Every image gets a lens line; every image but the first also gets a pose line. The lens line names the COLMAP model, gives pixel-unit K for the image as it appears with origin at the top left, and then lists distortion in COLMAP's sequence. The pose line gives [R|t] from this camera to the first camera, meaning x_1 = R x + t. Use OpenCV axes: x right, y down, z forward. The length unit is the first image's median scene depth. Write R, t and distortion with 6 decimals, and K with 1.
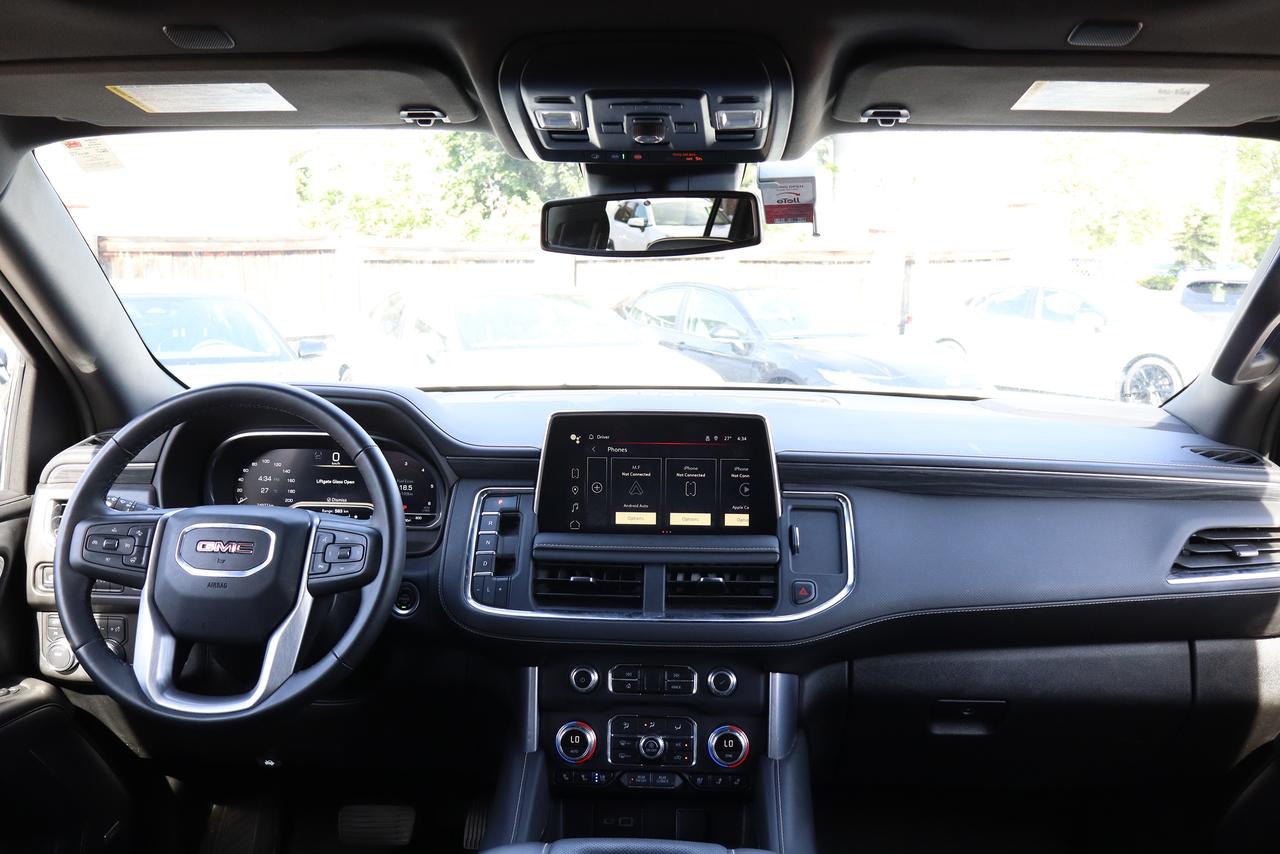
lens RADIAL K [[1082.7, 0, 637.5], [0, 1082.7, 429.1], [0, 0, 1]] dist [0.000012, 0.000402]
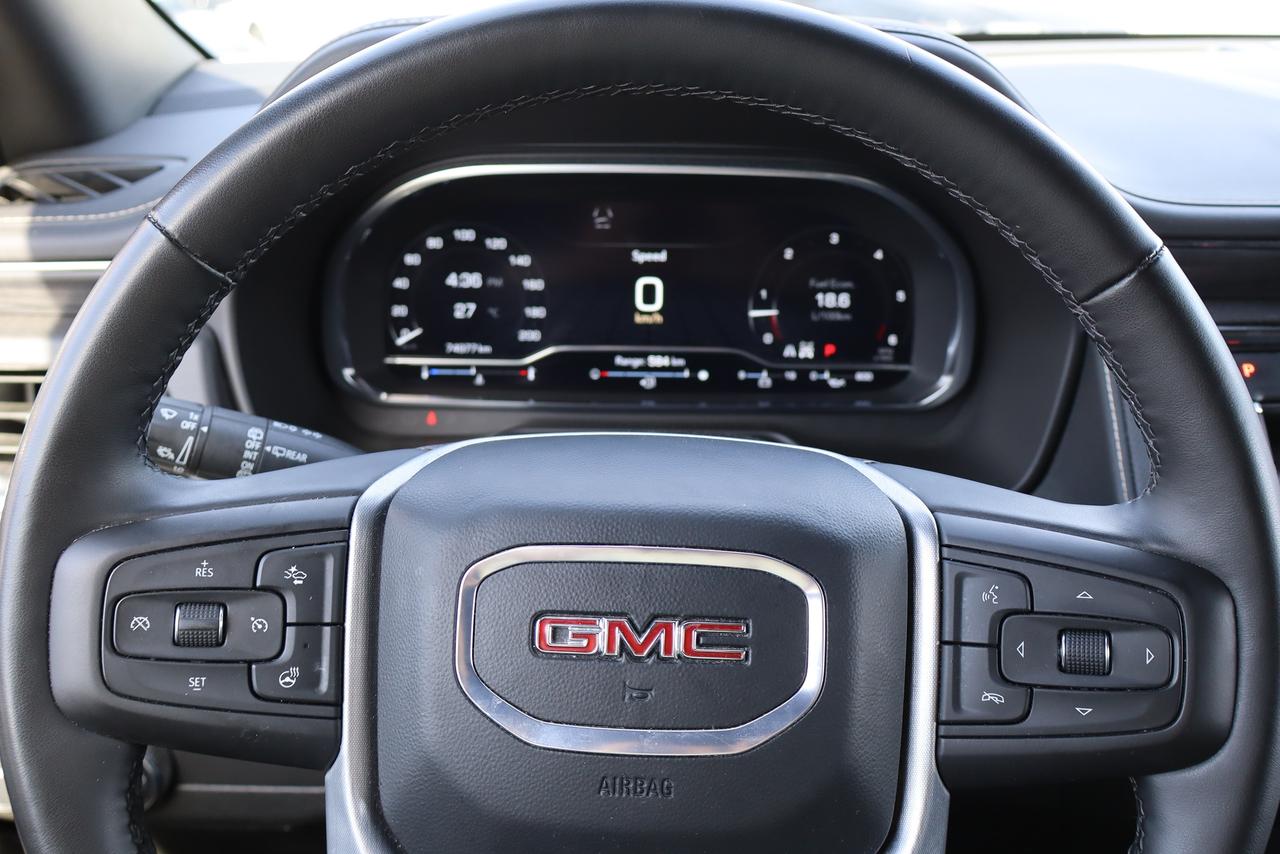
lens RADIAL K [[1339.3, 0, 639.9], [0, 1339.3, 424.8], [0, 0, 1]] dist [0.010452, 0.000000]
pose [[0.999468, -0.013318, 0.029786, -0.306991], [0.006001, 0.972367, 0.233382, -0.015380], [-0.032071, -0.233079, 0.971929, 0.543251]]
